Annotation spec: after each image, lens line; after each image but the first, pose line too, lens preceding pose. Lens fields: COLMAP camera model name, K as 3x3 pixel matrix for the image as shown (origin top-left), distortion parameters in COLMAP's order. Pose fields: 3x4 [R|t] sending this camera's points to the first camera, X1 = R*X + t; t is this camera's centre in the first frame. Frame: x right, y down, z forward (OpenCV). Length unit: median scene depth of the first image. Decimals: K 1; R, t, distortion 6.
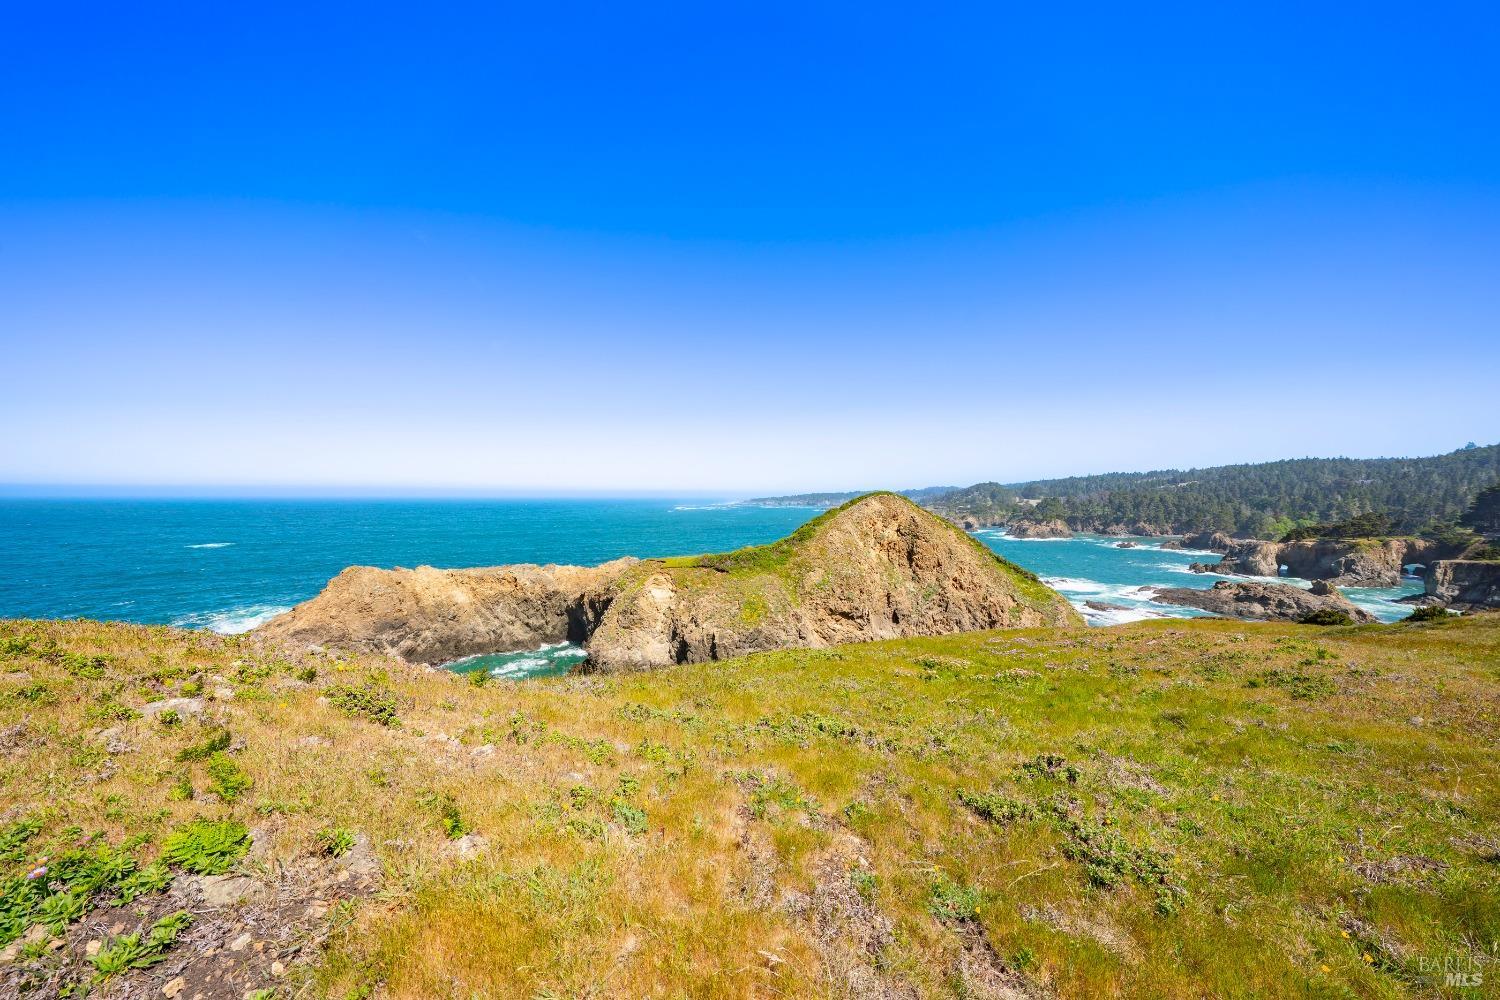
lens RADIAL K [[527.7, 0, 753.1], [0, 527.7, 504.3], [0, 0, 1]] dist [-0.020389, 0.005719]
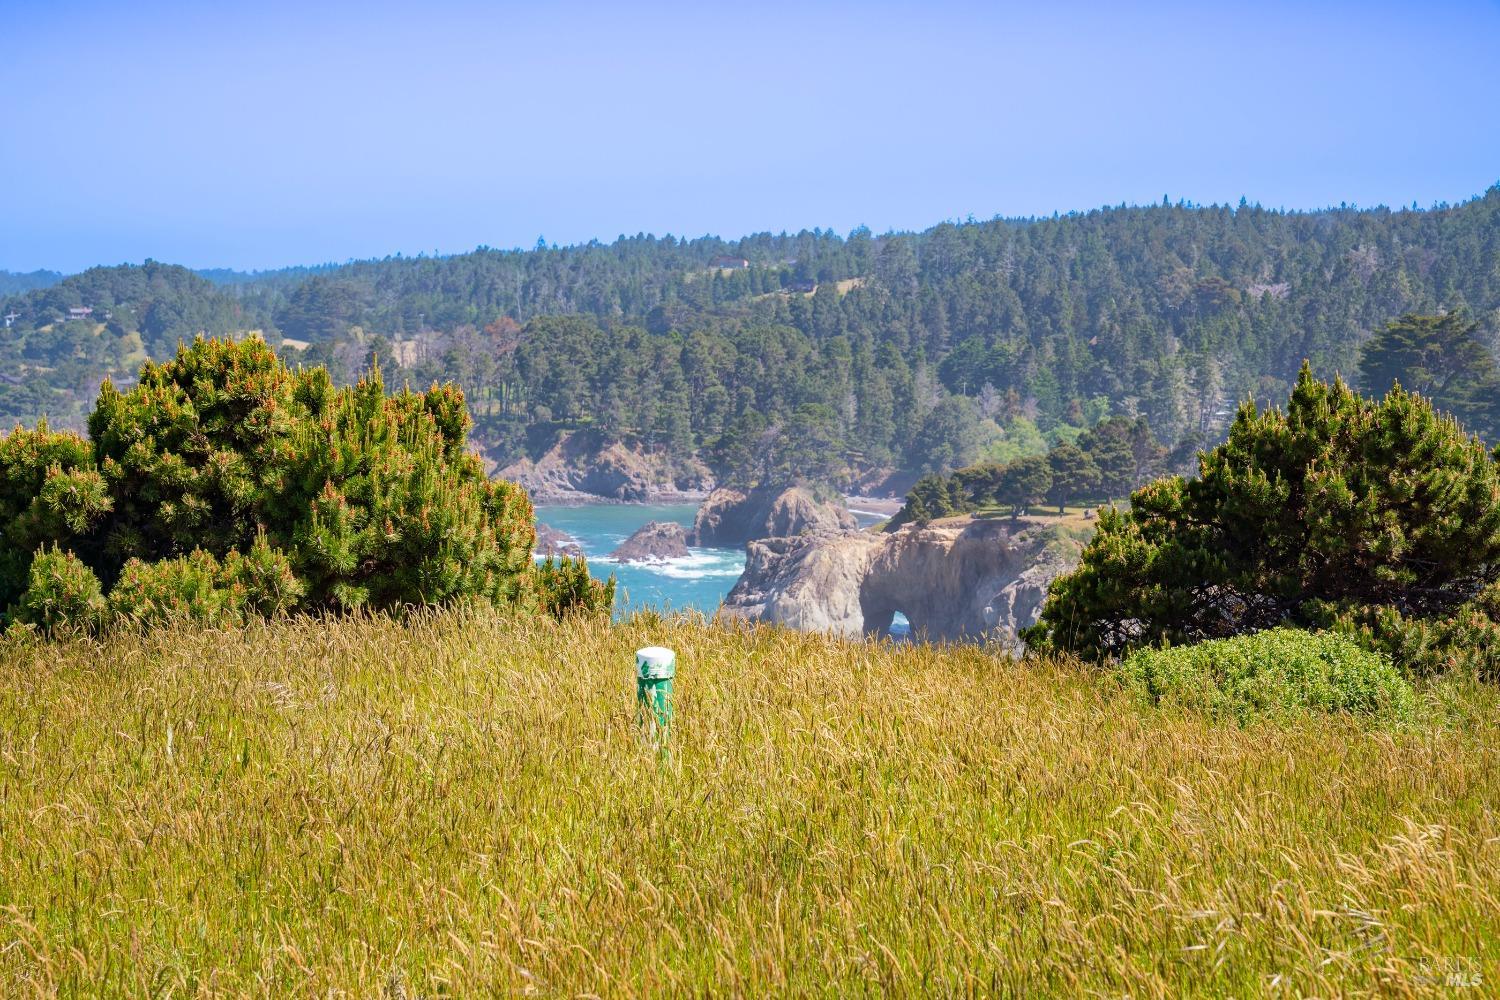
lens RADIAL K [[2410.2, 0, 750.0], [0, 2410.2, 500.0], [0, 0, 1]] dist [0.263353, 0.227353]
pose [[0.815537, -0.037568, 0.577485, 0.320531], [0.002281, 0.998092, 0.061710, -0.031840], [-0.578701, -0.049010, 0.814066, 0.004573]]
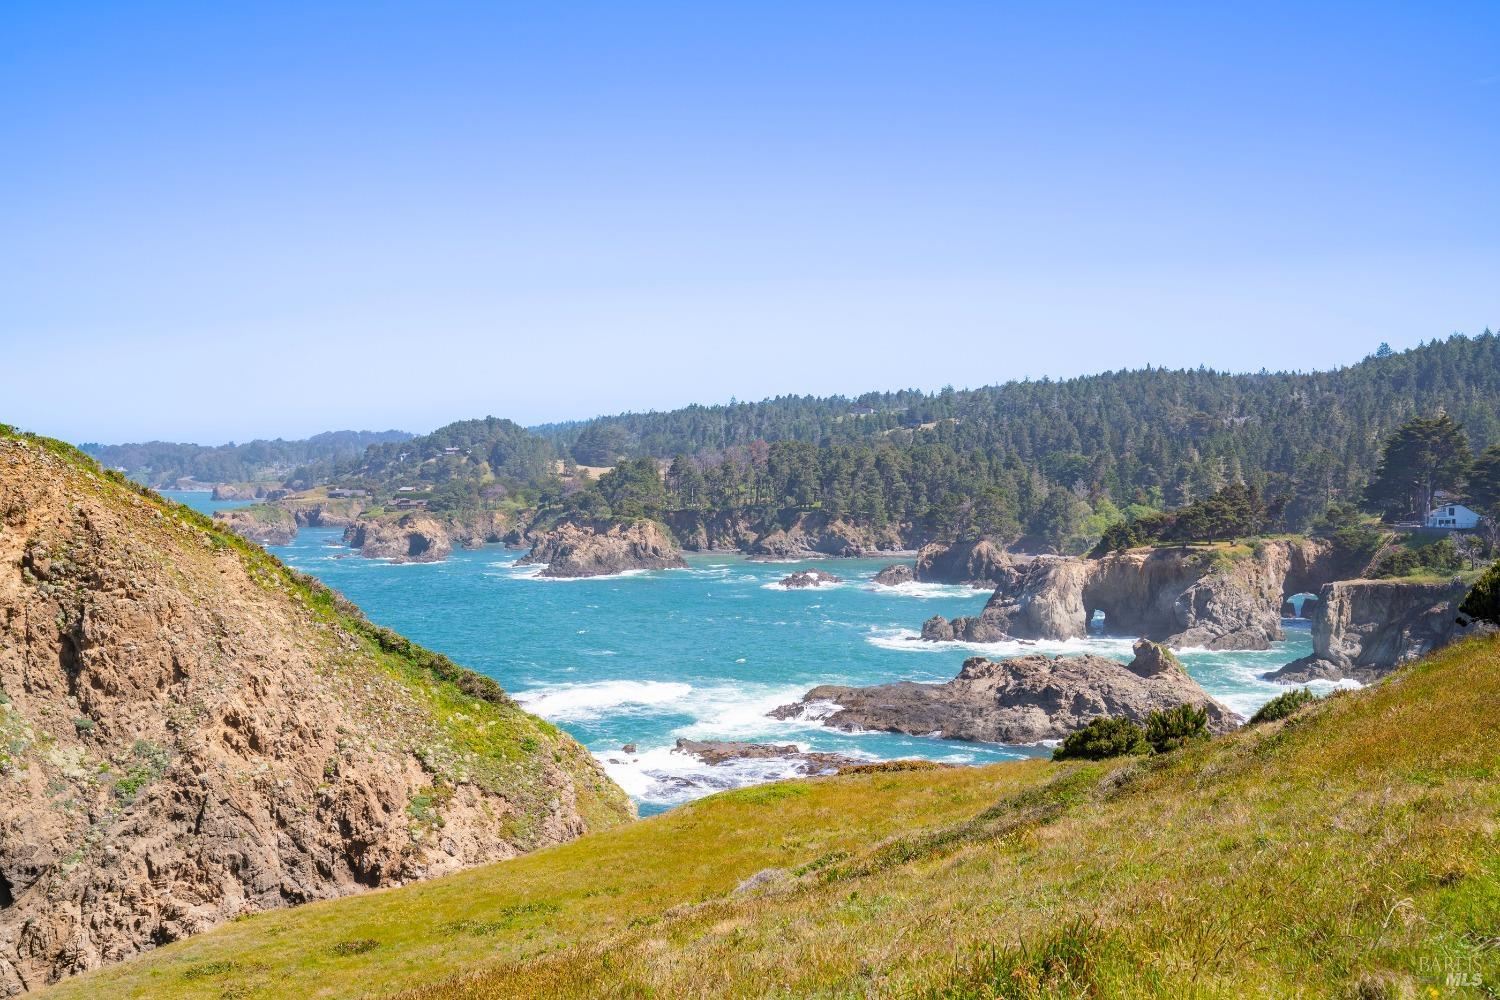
lens RADIAL K [[1622.5, 0, 750.0], [0, 1622.5, 500.0], [0, 0, 1]] dist [0.059411, 0.026222]
pose [[0.839926, -0.019309, 0.542358, 0.081260], [0.015017, 0.999811, 0.012339, 0.007600], [-0.542494, -0.002219, 0.840057, 0.043652]]
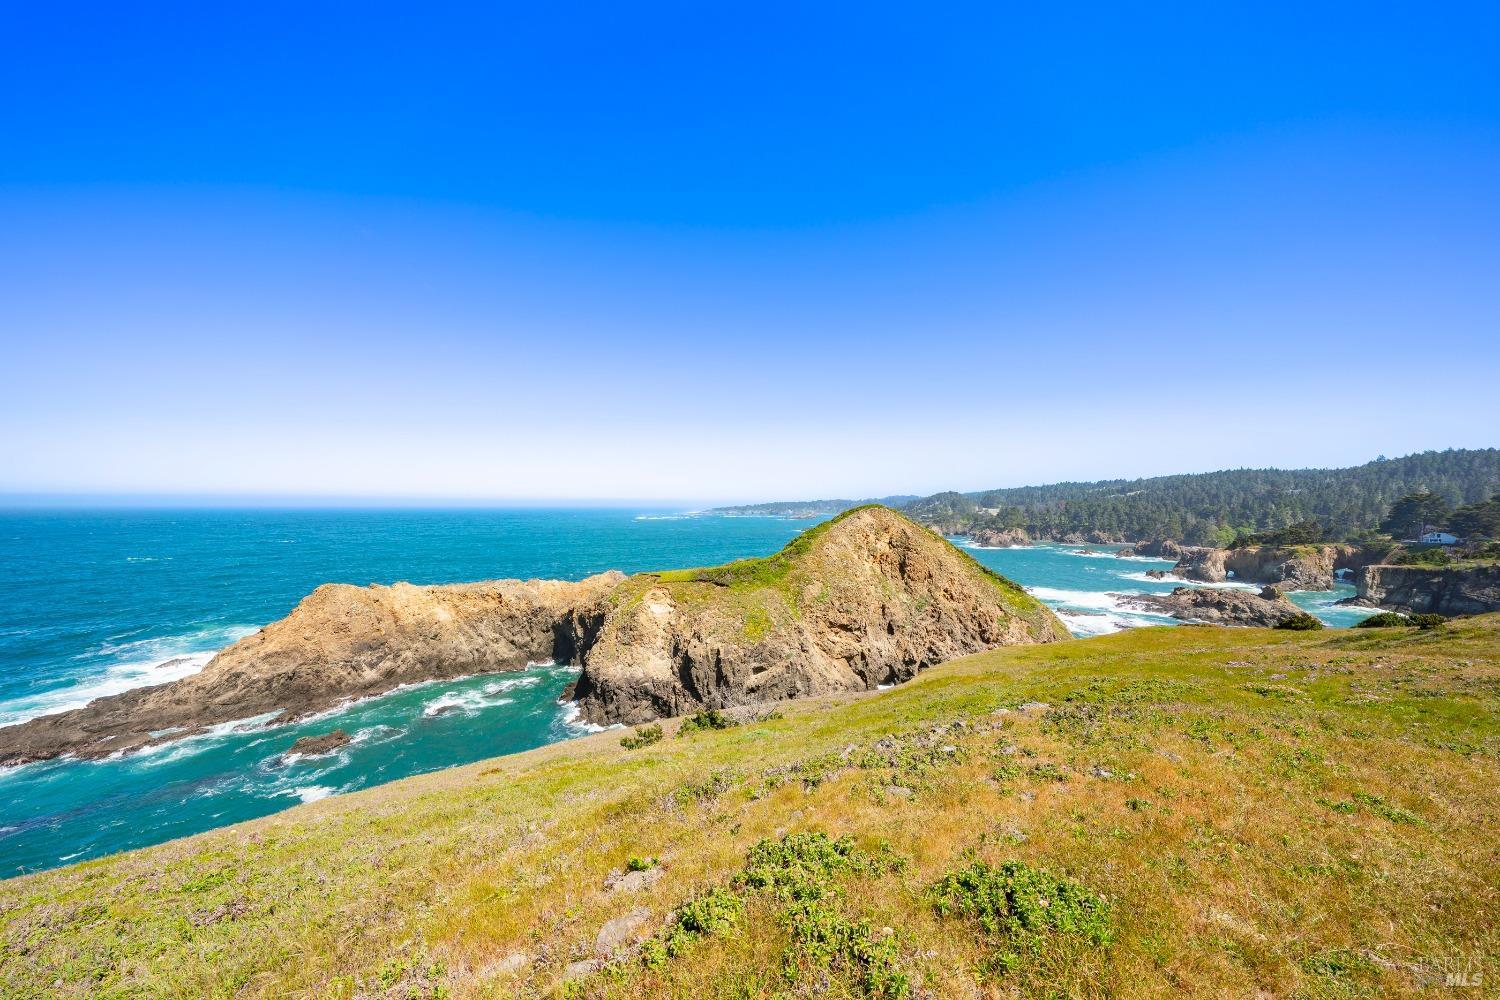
lens RADIAL K [[533.0, 0, 750.0], [0, 533.0, 500.0], [0, 0, 1]] dist [-0.018799, 0.004125]
pose [[0.997669, -0.000926, 0.068229, -0.041968], [0.002638, 0.999684, -0.024997, -0.005323], [-0.068184, 0.025119, 0.997356, -0.008044]]
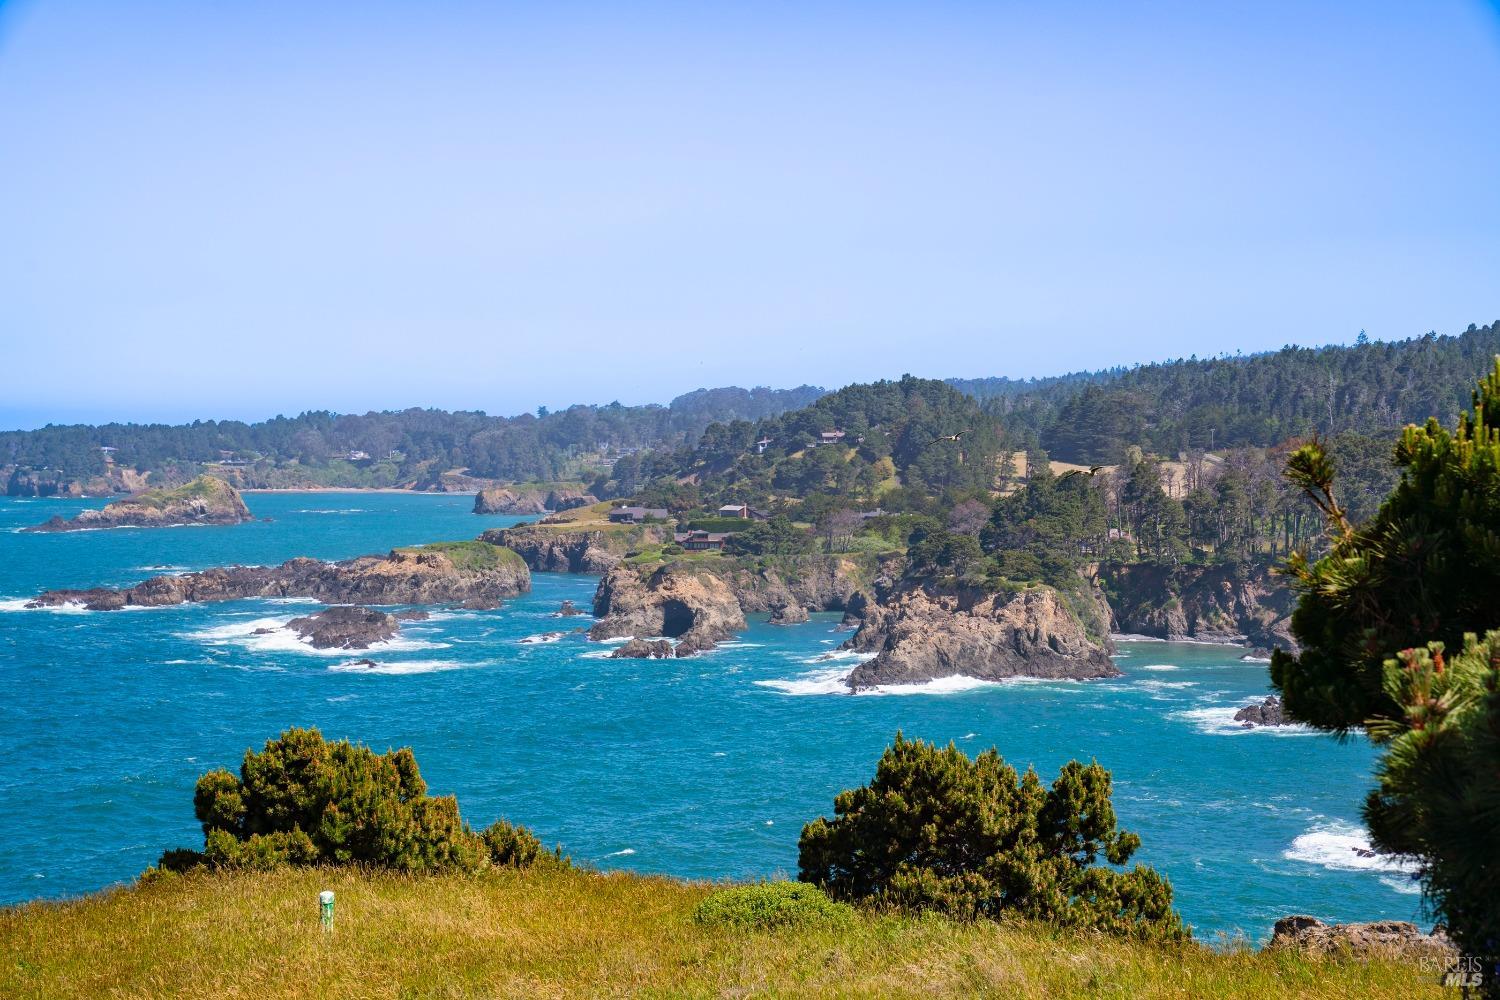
lens RADIAL K [[2882.3, 0, 746.8], [0, 2882.3, 527.4], [0, 0, 1]] dist [0.371717, 0.070368]
pose [[0.950340, -0.016213, 0.310792, 0.319866], [0.010566, 0.999747, 0.019844, -0.048394], [-0.311035, -0.015575, 0.950271, -0.110942]]
